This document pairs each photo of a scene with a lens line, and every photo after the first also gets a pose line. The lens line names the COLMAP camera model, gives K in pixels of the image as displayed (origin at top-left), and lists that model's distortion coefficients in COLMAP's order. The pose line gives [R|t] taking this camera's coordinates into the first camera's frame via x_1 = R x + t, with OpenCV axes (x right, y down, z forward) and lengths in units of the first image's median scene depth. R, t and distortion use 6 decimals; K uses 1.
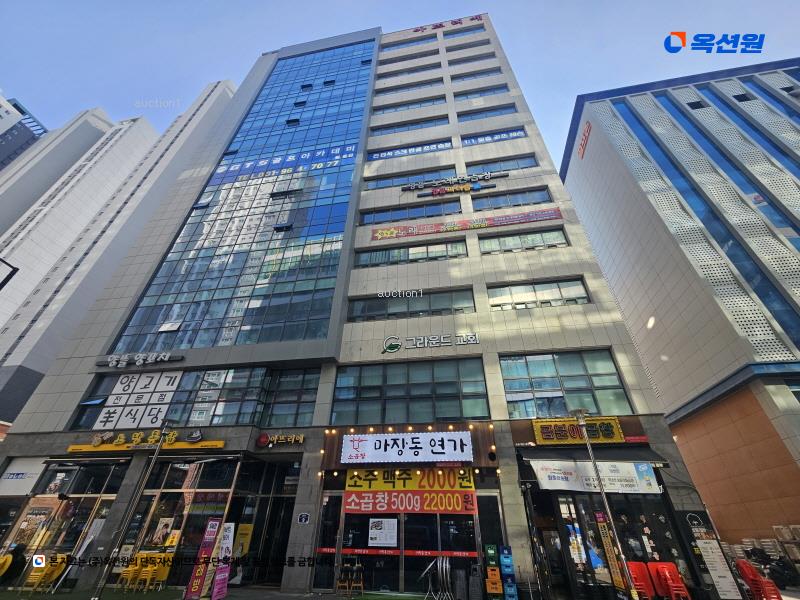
lens RADIAL K [[329.9, 0, 400.7], [0, 329.9, 301.0], [0, 0, 1]] dist [-0.000638, -0.000047]
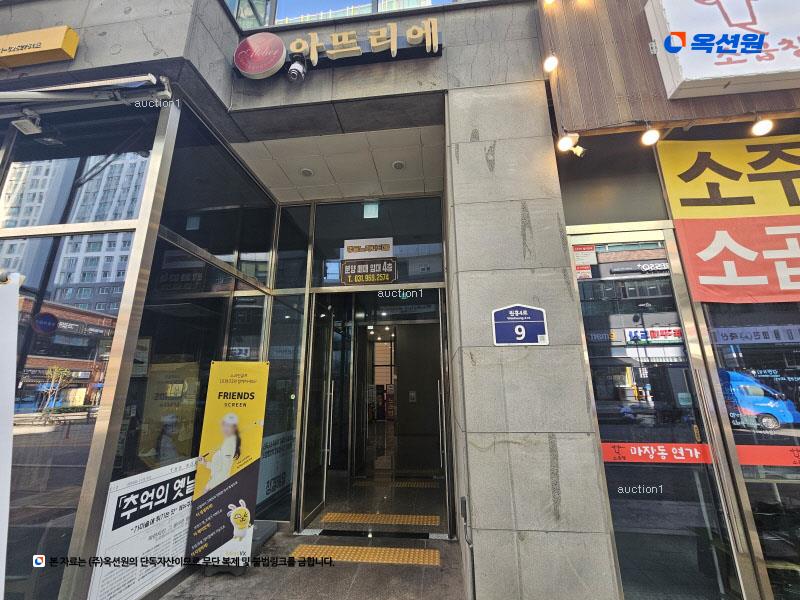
lens RADIAL K [[329.9, 0, 400.4], [0, 329.9, 300.0], [0, 0, 1]] dist [-0.000638, -0.000047]
pose [[0.998341, -0.009433, 0.056798, -0.365928], [-0.011111, 0.936377, 0.350821, 0.551634], [-0.056493, -0.350870, 0.934718, 0.788099]]
